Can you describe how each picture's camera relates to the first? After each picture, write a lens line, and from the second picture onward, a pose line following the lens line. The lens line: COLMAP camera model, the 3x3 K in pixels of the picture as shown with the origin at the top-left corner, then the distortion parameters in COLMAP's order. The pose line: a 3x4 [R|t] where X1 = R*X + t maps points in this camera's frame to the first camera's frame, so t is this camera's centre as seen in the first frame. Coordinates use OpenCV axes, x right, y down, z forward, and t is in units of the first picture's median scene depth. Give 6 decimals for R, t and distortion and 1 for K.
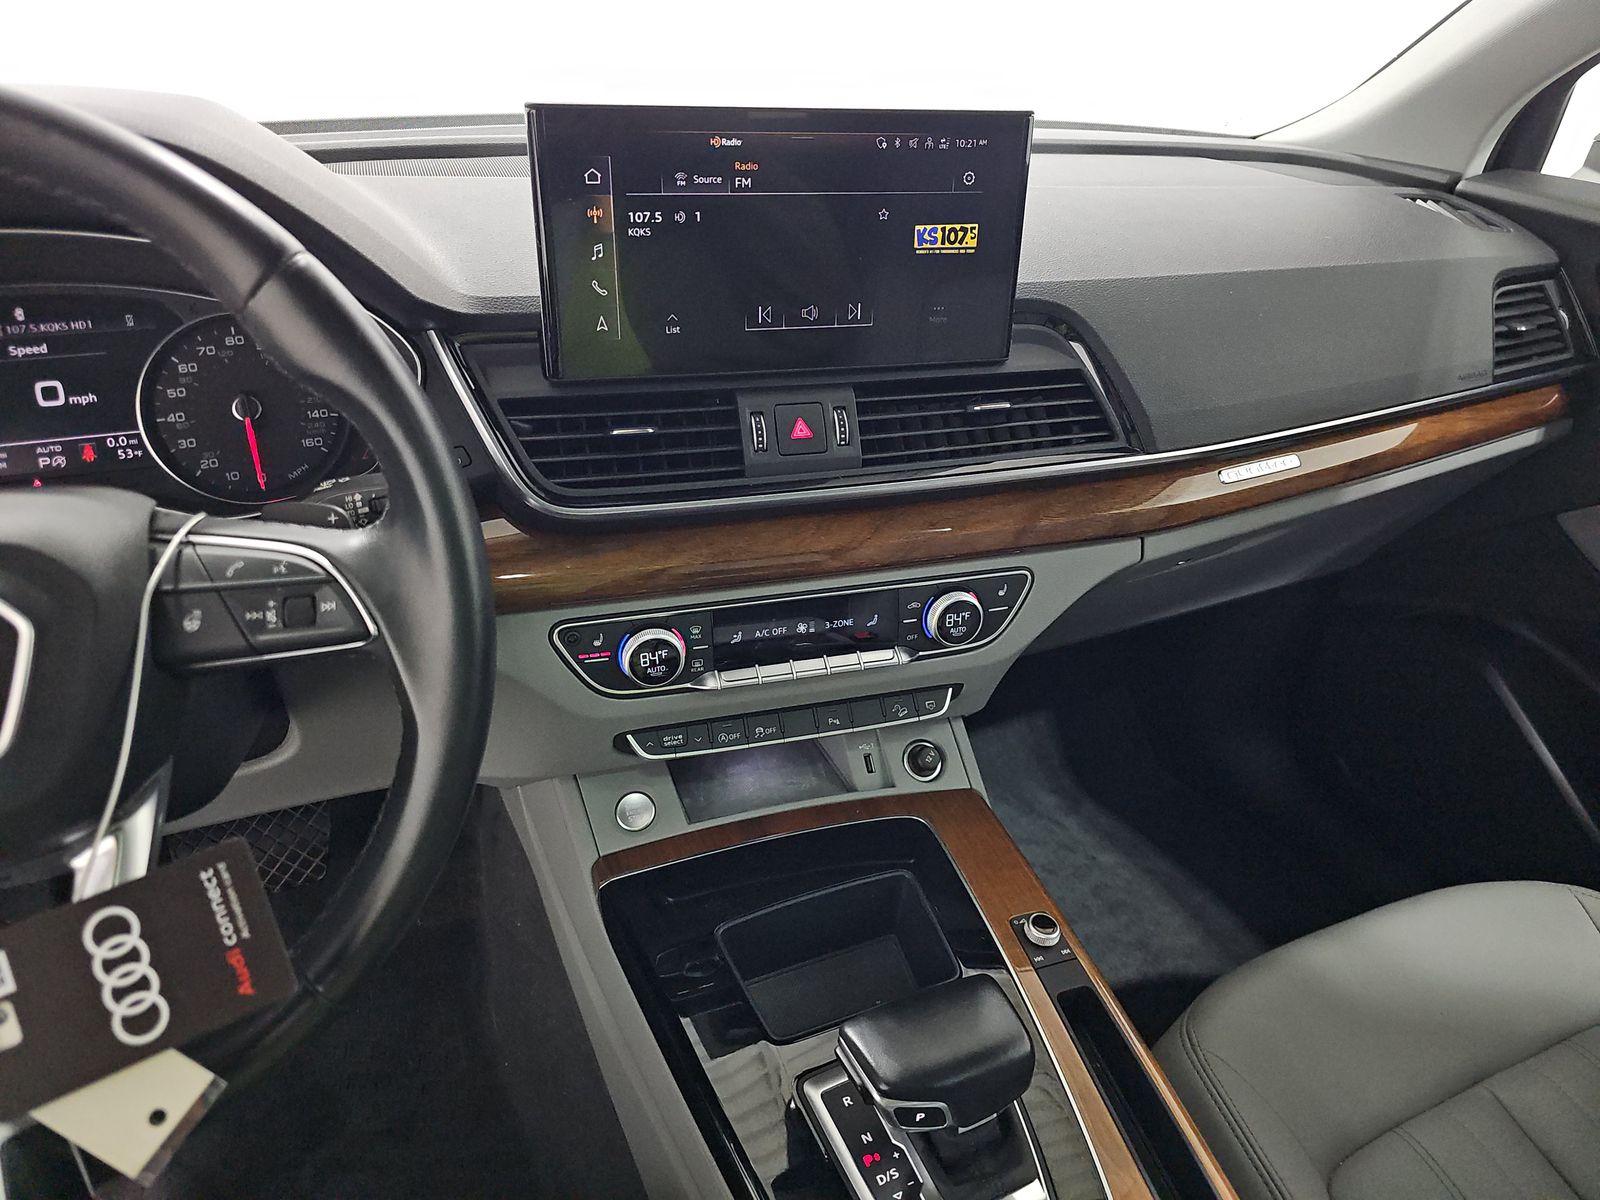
lens RADIAL K [[1057.0, 0, 758.9], [0, 1057.0, 588.8], [0, 0, 1]] dist [0.024725, -0.030132]
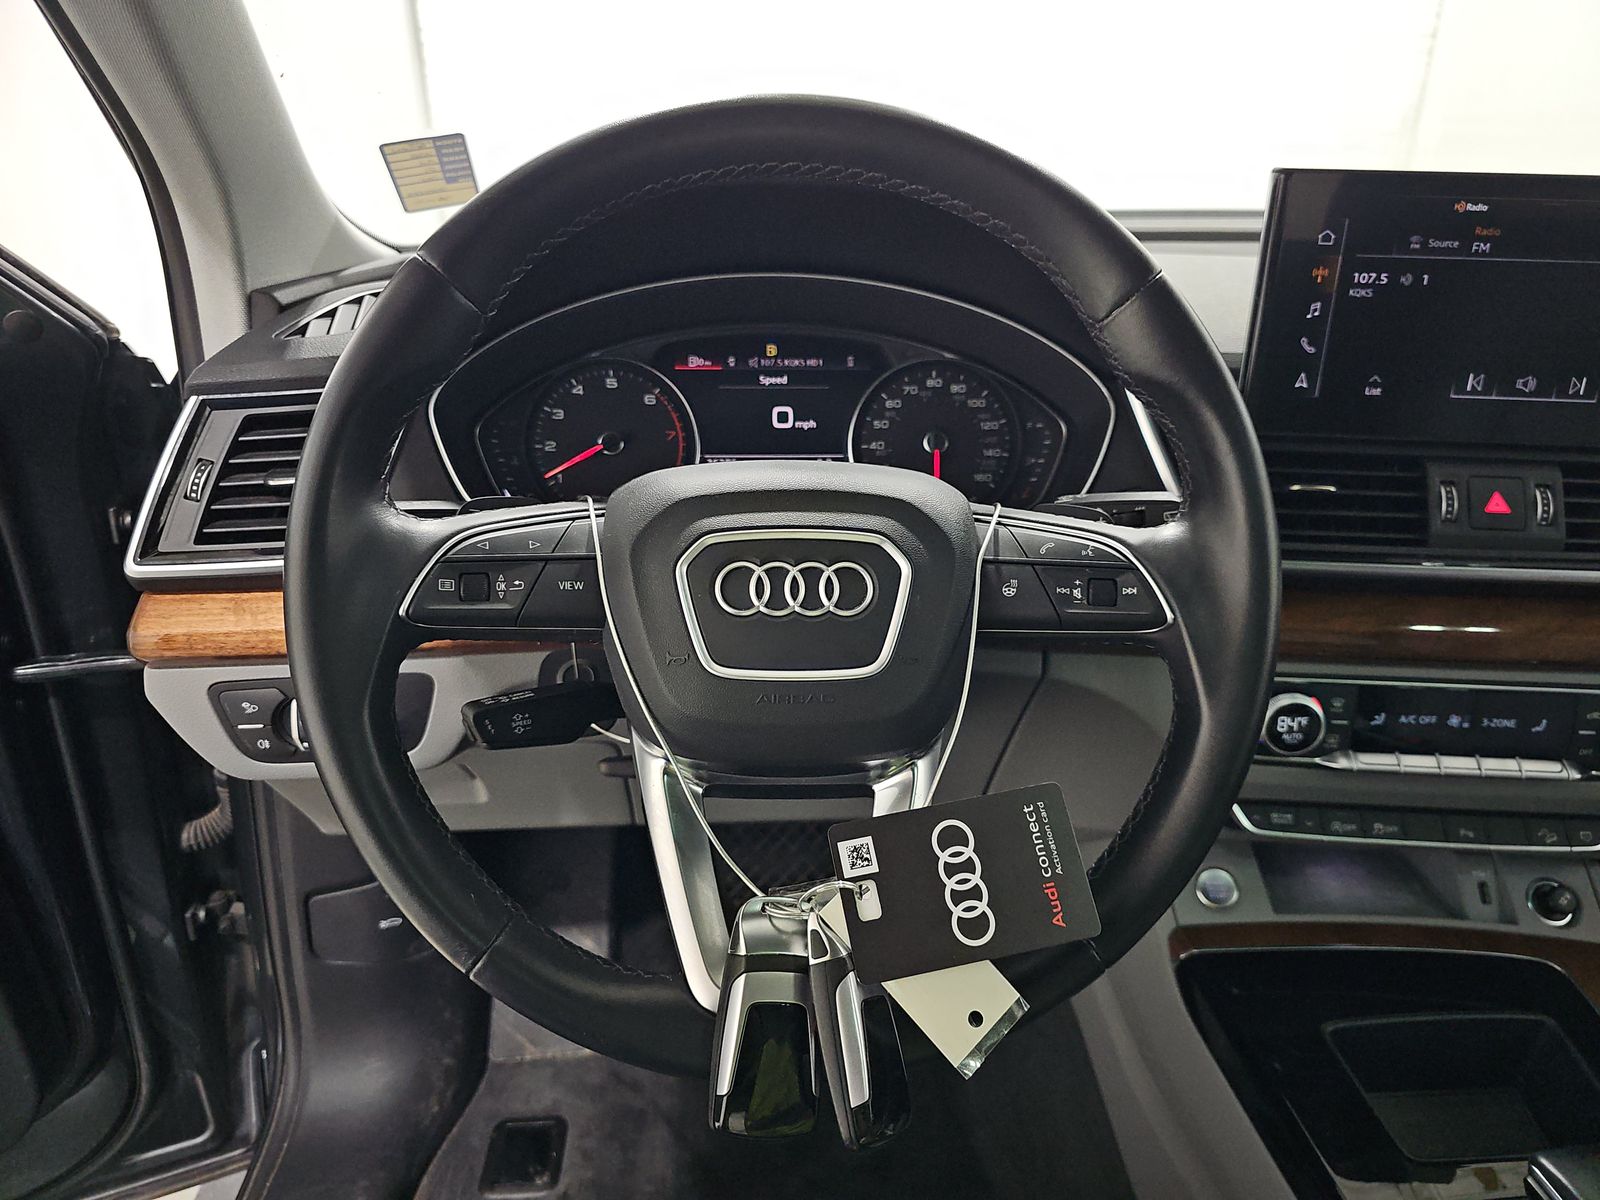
lens RADIAL K [[1057.0, 0, 795.4], [0, 1057.0, 590.0], [0, 0, 1]] dist [0.024725, -0.030132]
pose [[0.939546, 0.112005, -0.323587, -0.249487], [-0.147186, 0.985337, -0.086301, 0.105202], [0.309176, 0.128712, 0.942254, -0.081485]]
